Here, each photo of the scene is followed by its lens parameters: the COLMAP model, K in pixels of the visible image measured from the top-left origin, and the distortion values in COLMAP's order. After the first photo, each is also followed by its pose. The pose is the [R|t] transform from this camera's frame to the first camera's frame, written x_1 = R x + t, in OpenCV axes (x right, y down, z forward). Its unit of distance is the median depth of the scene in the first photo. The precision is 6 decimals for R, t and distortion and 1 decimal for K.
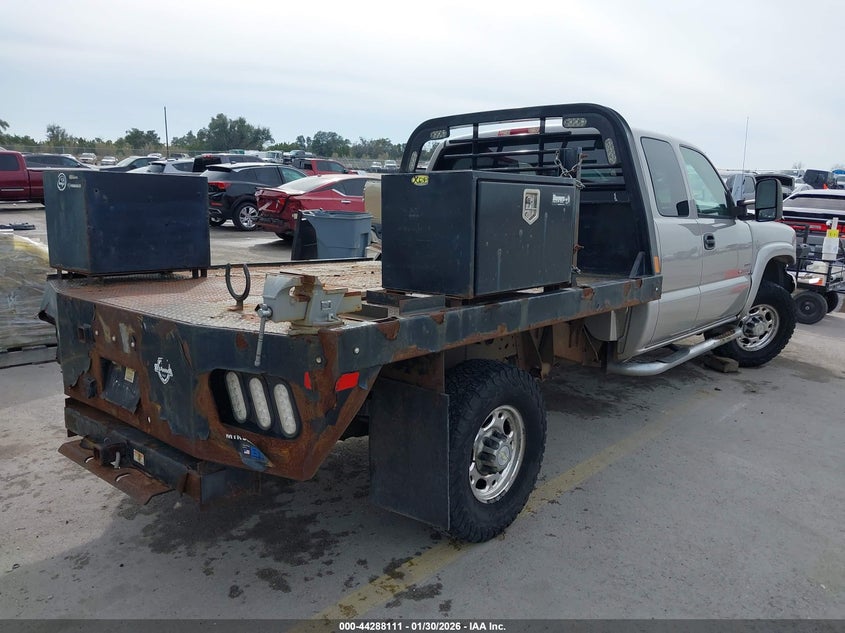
lens RADIAL K [[656.9, 0, 422.5], [0, 656.9, 316.5], [0, 0, 1]] dist [0.006888, 0.002049]
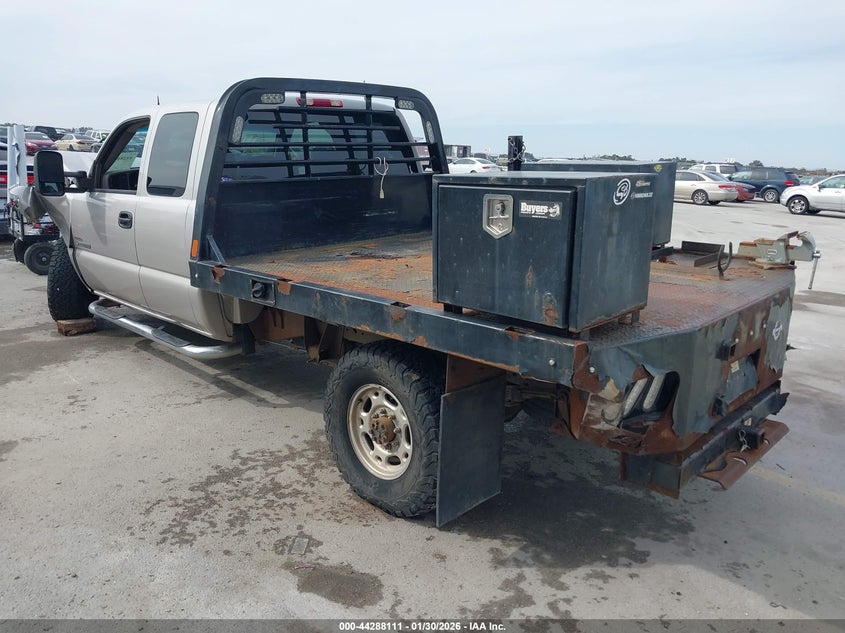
lens RADIAL K [[656.9, 0, 422.5], [0, 656.9, 316.5], [0, 0, 1]] dist [0.006888, 0.002049]
pose [[0.067949, -0.265209, 0.961794, -1.253723], [0.170896, 0.952868, 0.250674, -0.288687], [-0.982943, 0.147334, 0.110069, 1.154189]]
